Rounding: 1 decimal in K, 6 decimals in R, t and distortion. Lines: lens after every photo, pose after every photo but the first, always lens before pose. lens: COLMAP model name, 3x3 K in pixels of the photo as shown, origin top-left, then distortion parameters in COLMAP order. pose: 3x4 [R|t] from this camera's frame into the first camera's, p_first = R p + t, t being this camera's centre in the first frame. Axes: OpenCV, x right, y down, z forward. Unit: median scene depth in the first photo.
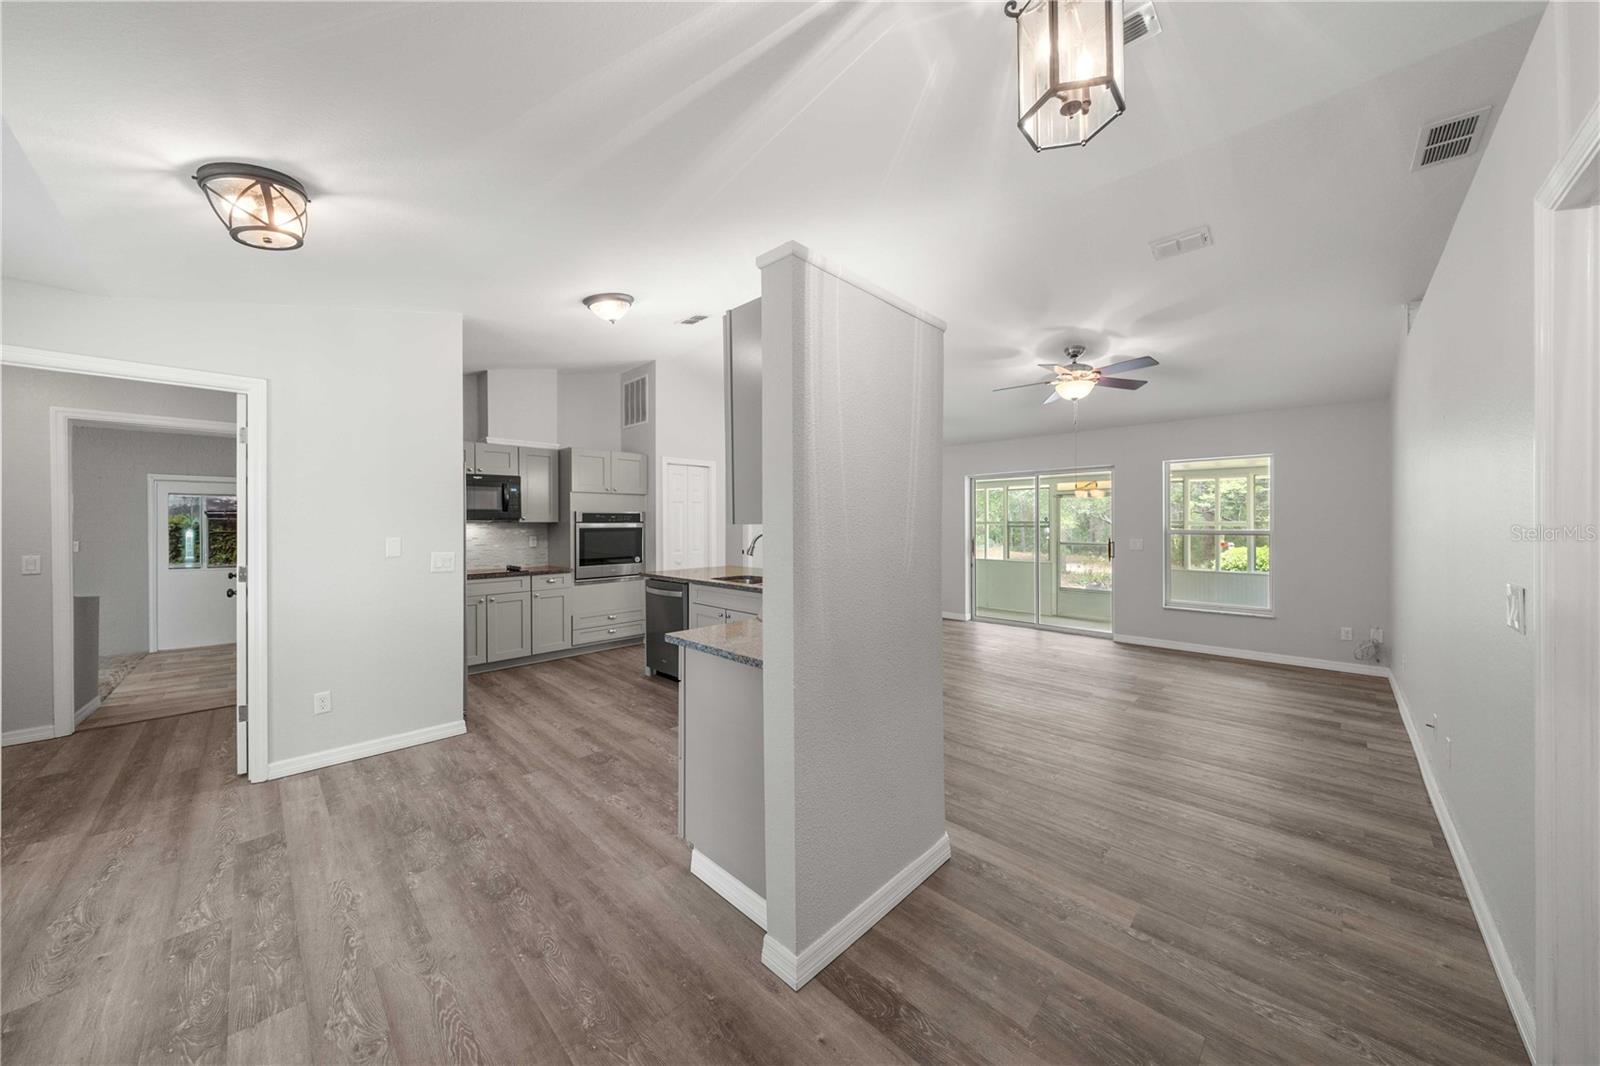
lens RADIAL K [[542.0, 0, 805.8], [0, 542.0, 519.6], [0, 0, 1]] dist [0.015182, -0.000018]
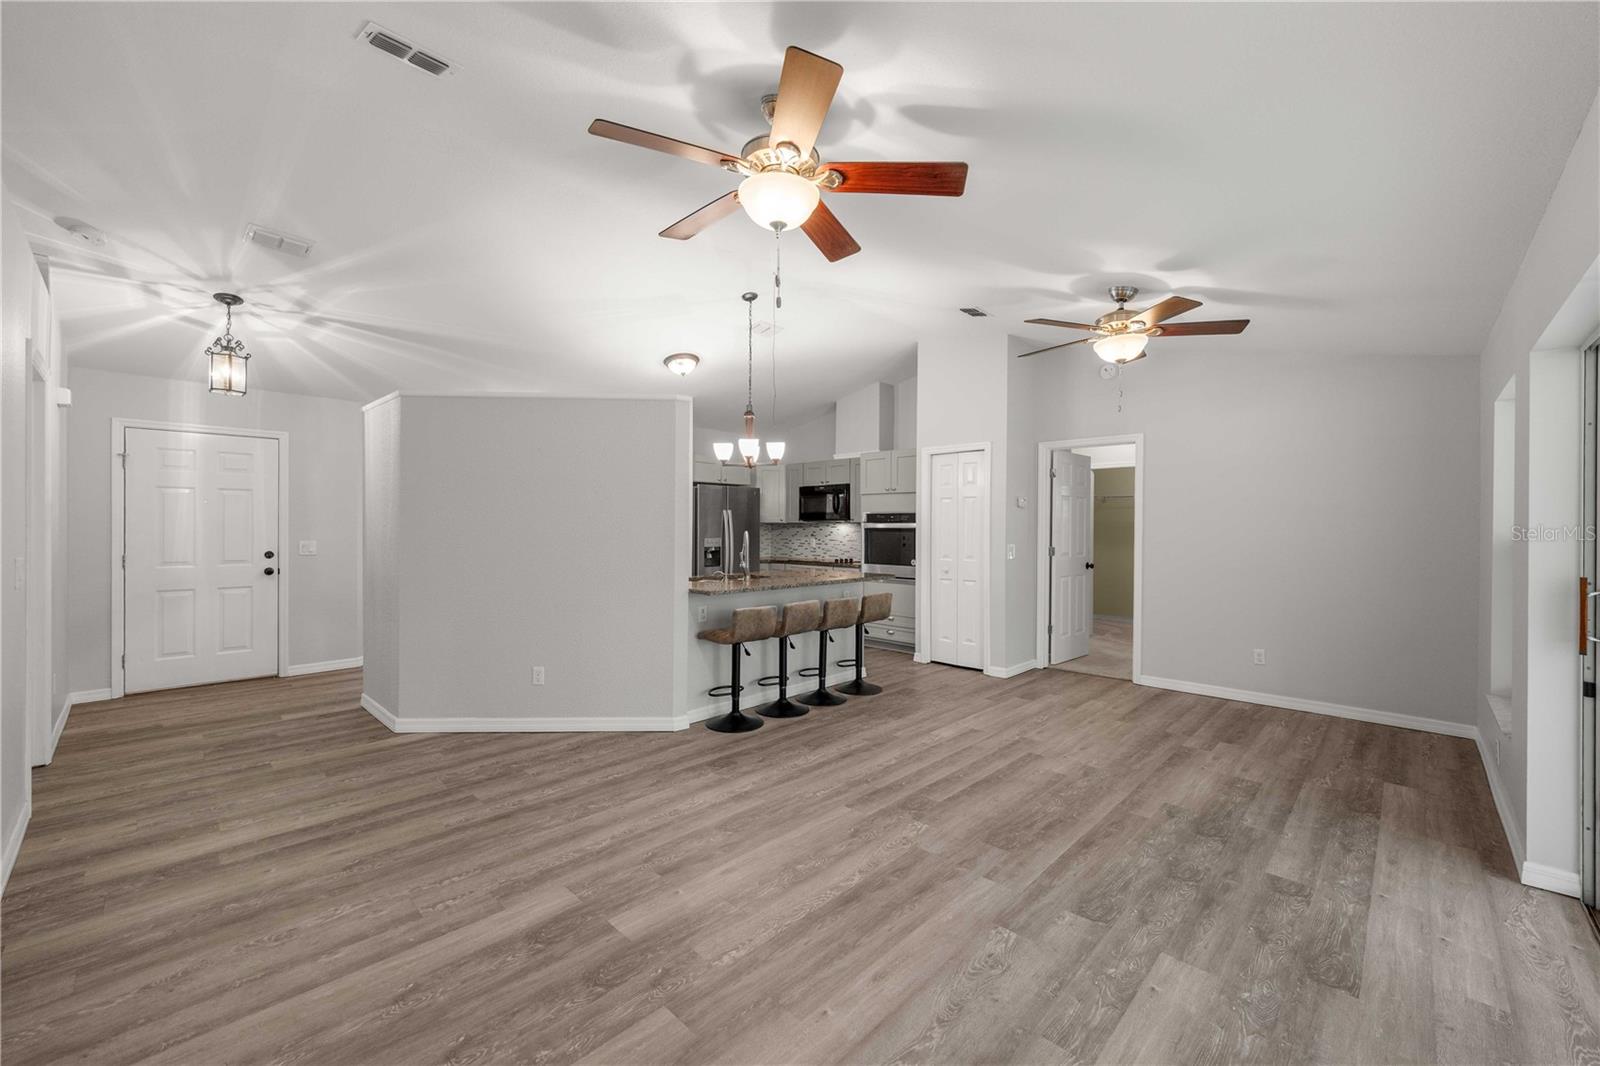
lens RADIAL K [[627.2, 0, 800.0], [0, 627.2, 533.0], [0, 0, 1]] dist [0.001513, 0.000332]
pose [[0.002922, 0.014866, -0.999885, 1.662902], [0.000143, 0.999889, 0.014867, 0.015138], [0.999996, -0.000187, 0.002919, 1.739893]]
